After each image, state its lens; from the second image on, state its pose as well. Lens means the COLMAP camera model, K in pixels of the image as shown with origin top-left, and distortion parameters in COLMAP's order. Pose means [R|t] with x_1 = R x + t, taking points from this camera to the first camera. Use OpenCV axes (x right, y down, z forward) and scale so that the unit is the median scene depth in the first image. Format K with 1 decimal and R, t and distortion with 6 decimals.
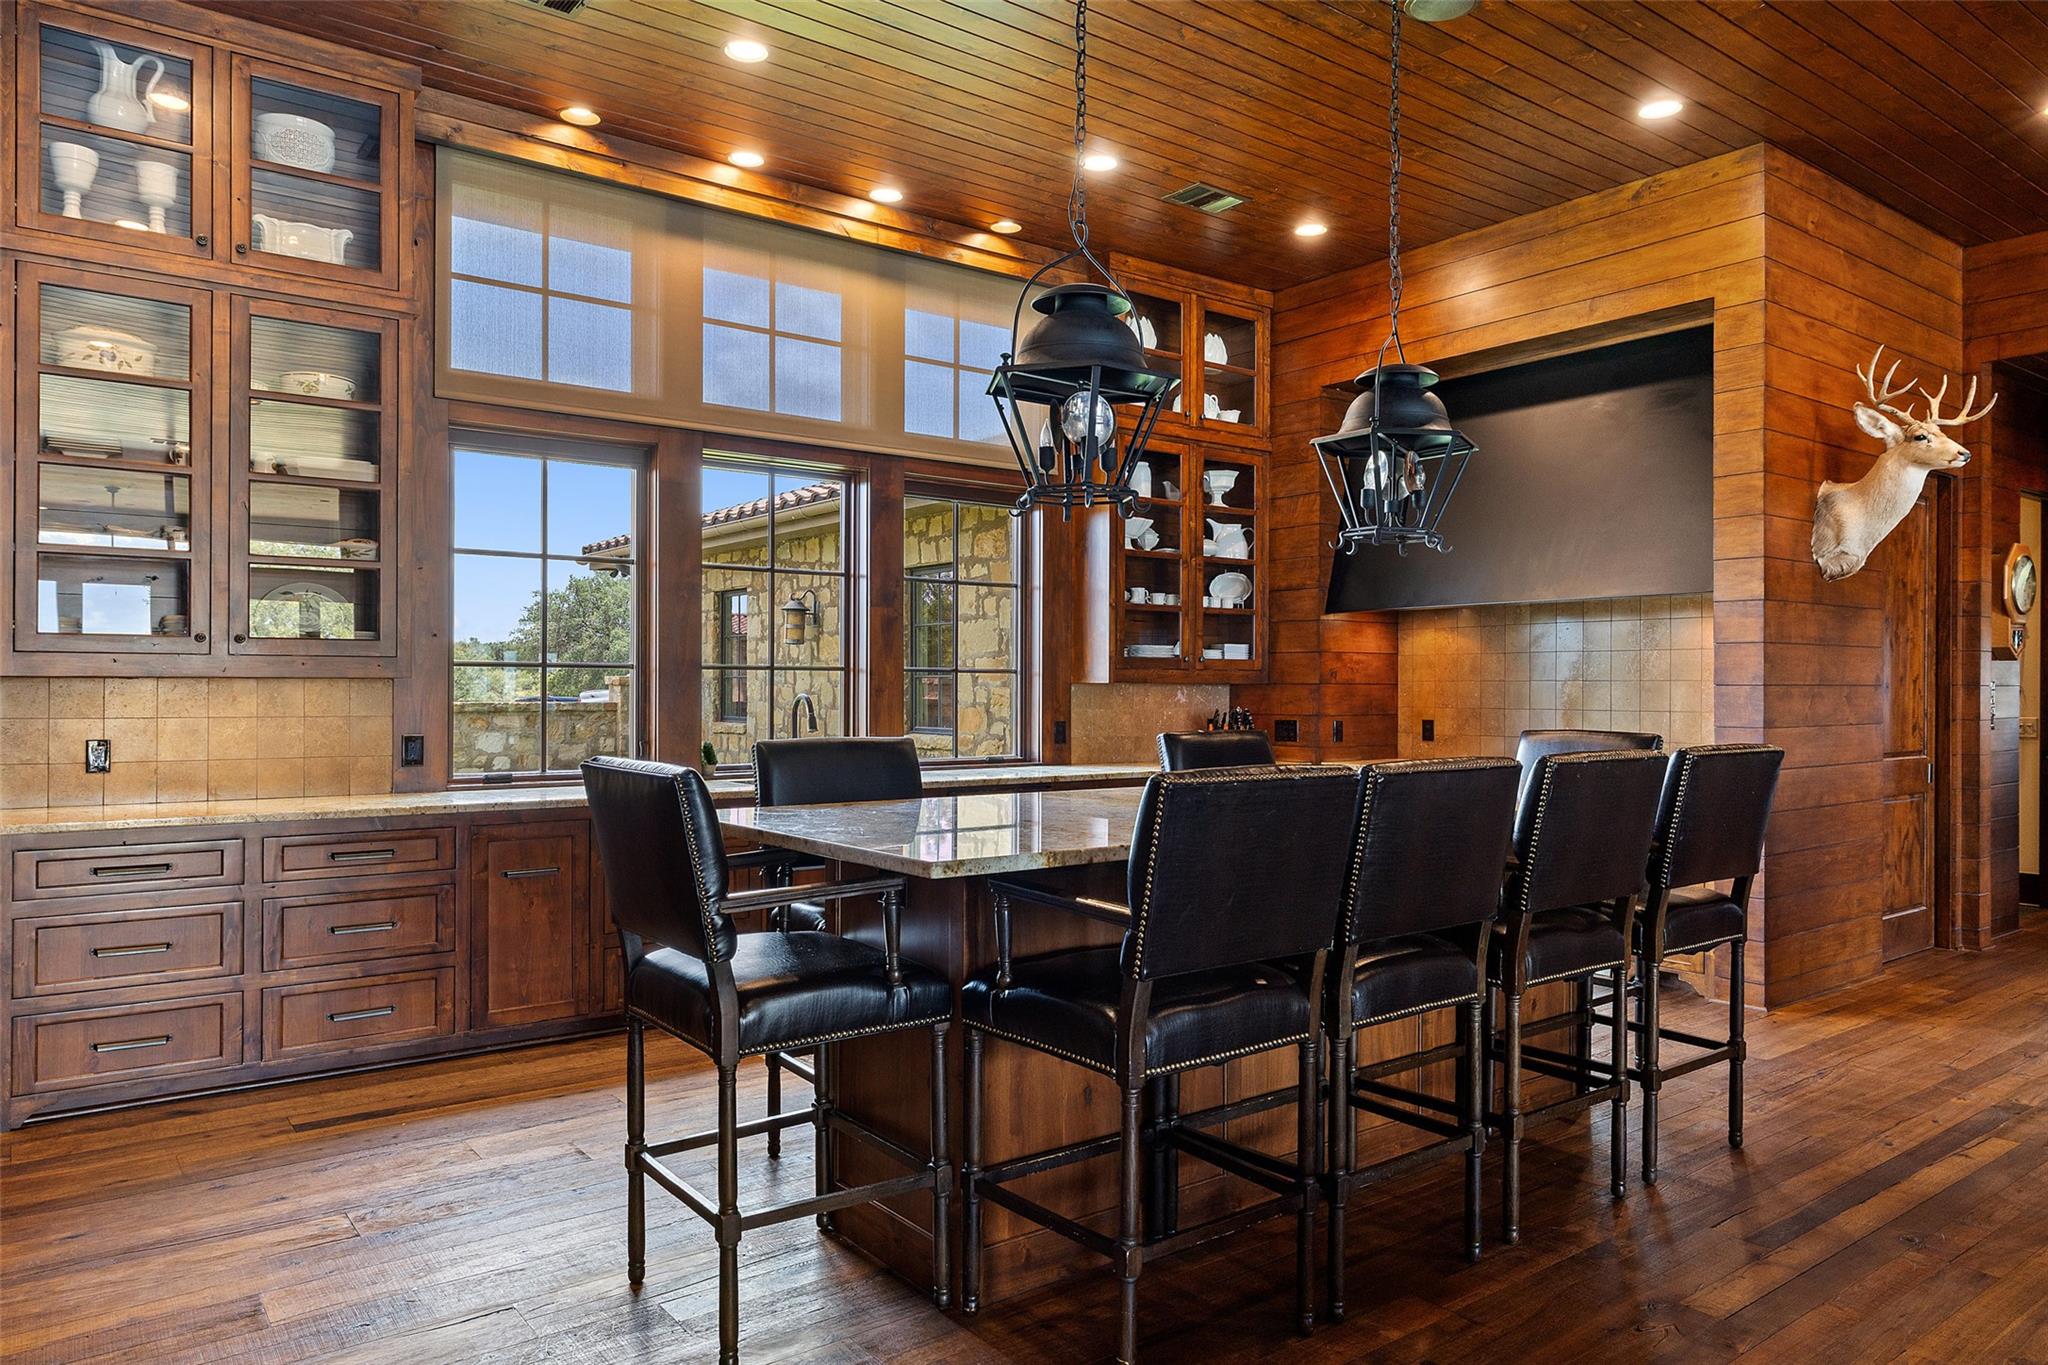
lens RADIAL K [[1324.8, 0, 1025.4], [0, 1324.8, 677.4], [0, 0, 1]] dist [-0.000242, 0.000571]
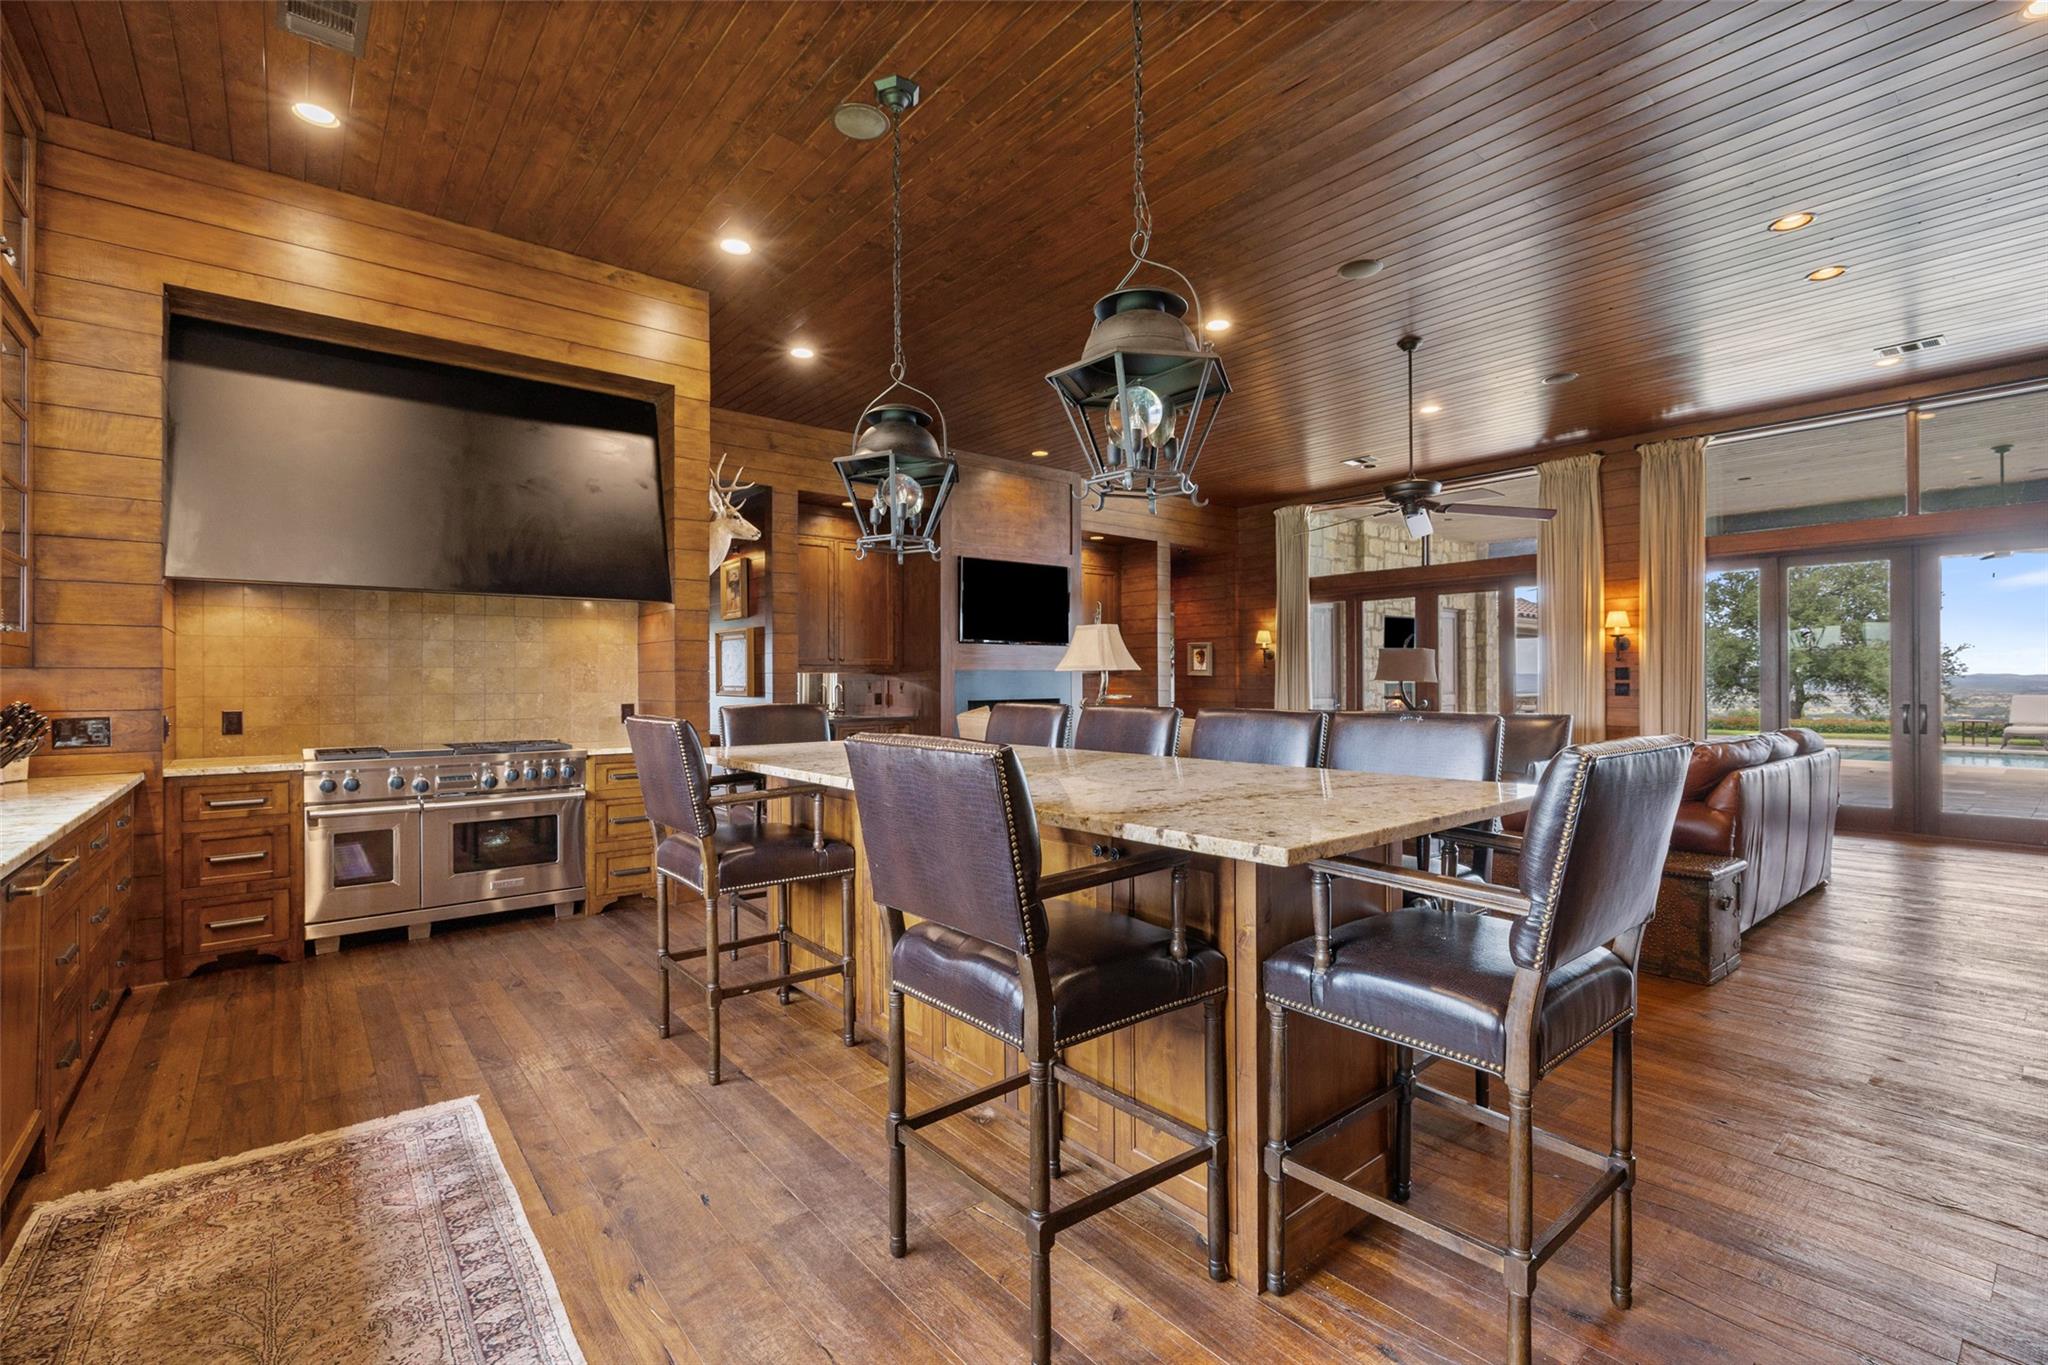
lens RADIAL K [[897.7, 0, 1023.5], [0, 897.7, 680.7], [0, 0, 1]] dist [0.001088, 0.000111]
pose [[-0.044305, -0.003780, 0.999011, -0.411655], [-0.002399, 0.999990, 0.003677, 0.011487], [-0.999015, -0.002233, -0.044313, 0.671784]]
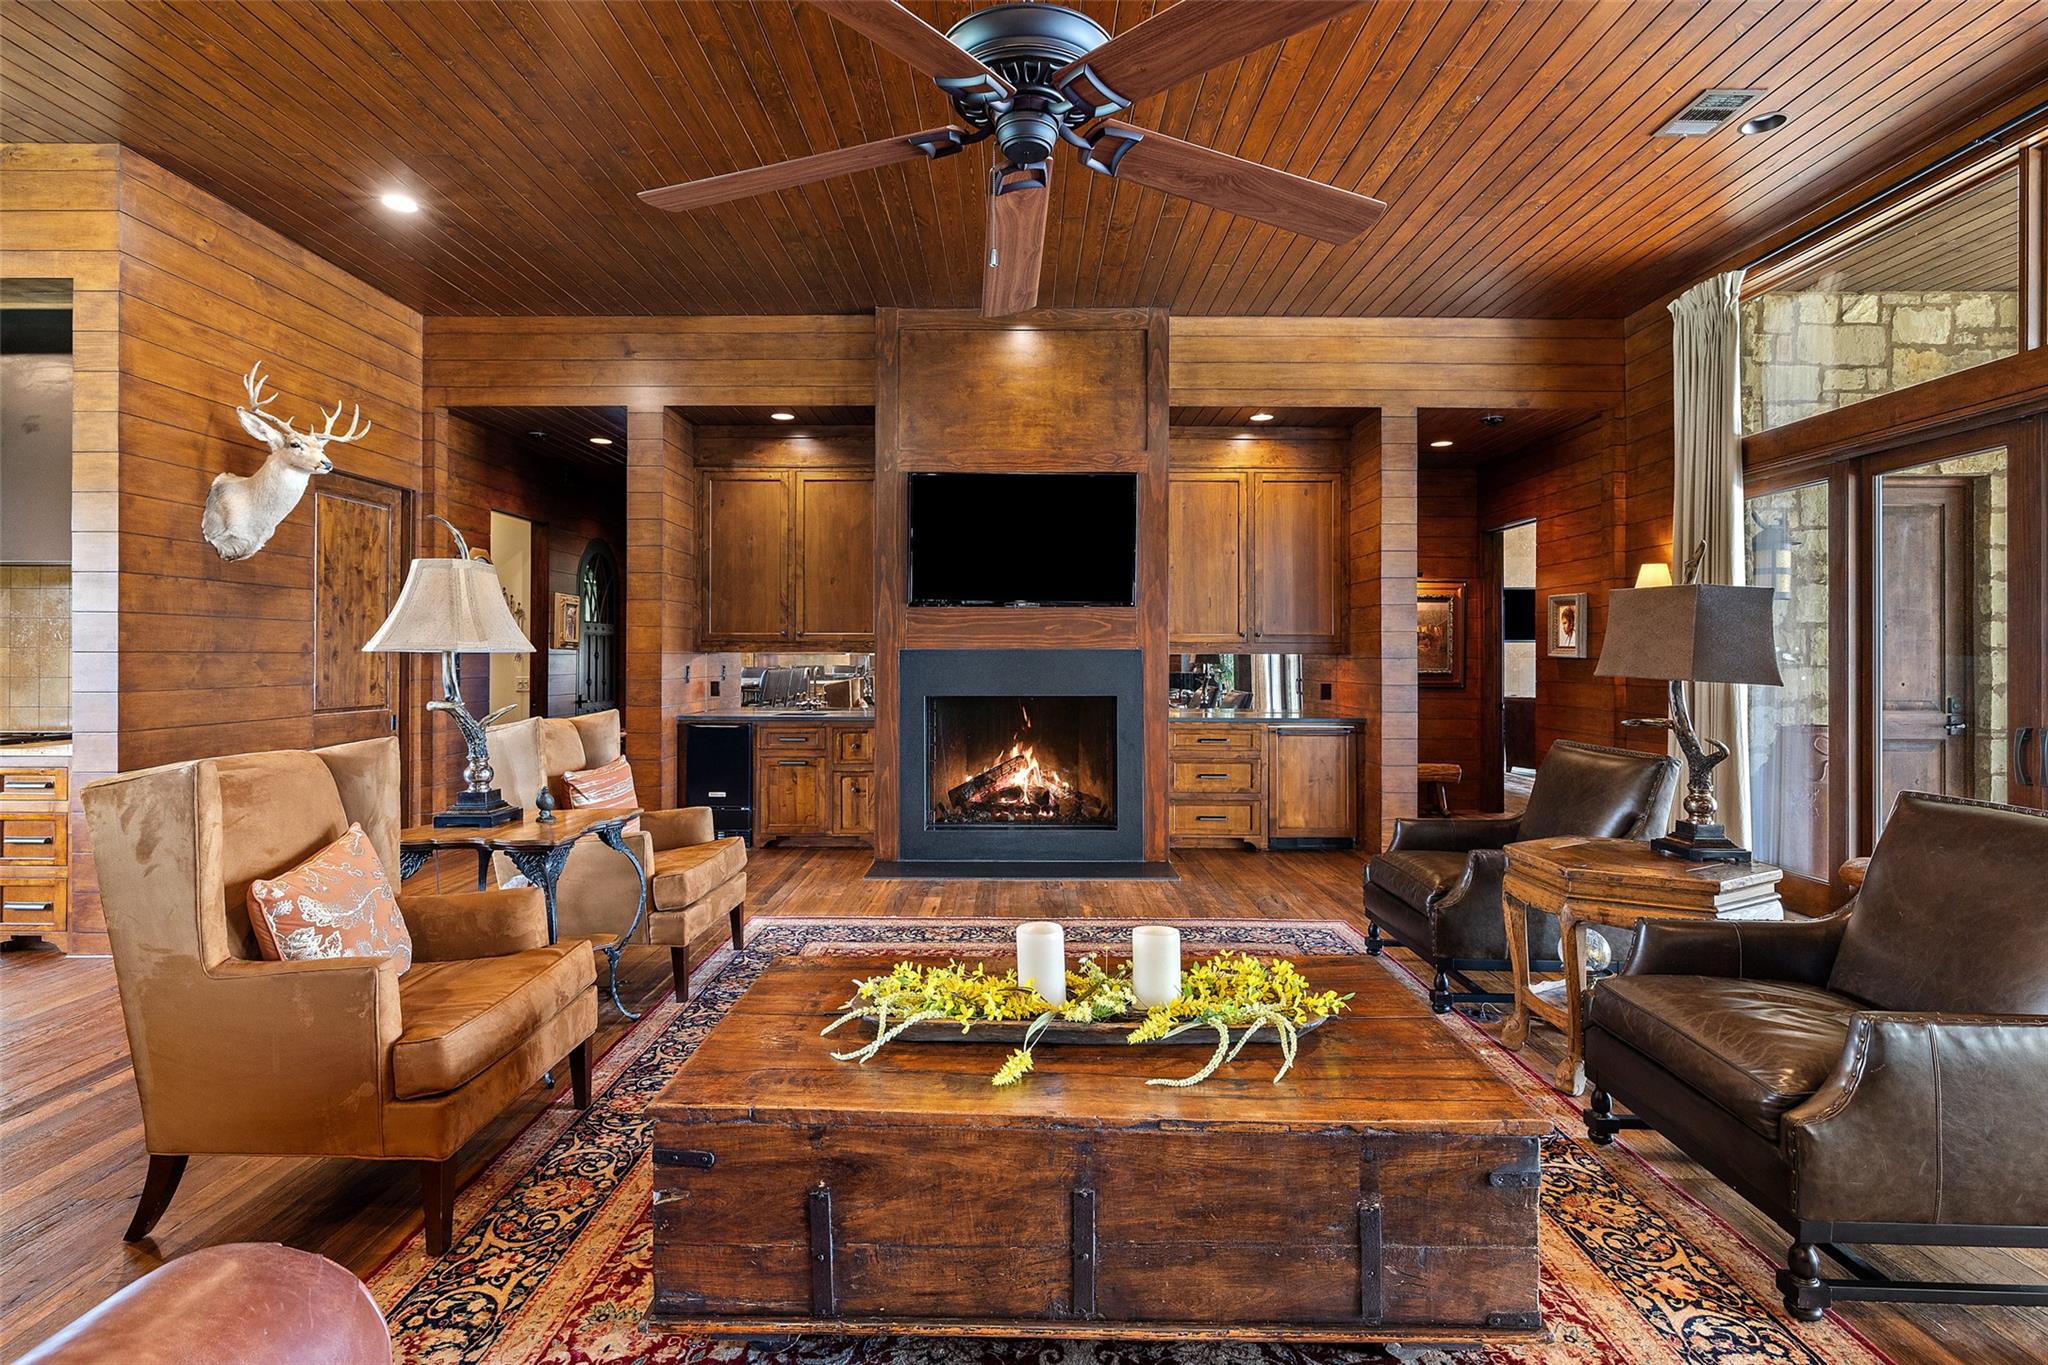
lens RADIAL K [[989.5, 0, 1019.6], [0, 989.5, 645.8], [0, 0, 1]] dist [0.002436, 0.000165]
pose [[0.606054, 0.007405, 0.795389, 0.344690], [-0.005169, 0.999972, -0.005371, 0.001492], [-0.795407, -0.000857, 0.606075, -0.060592]]
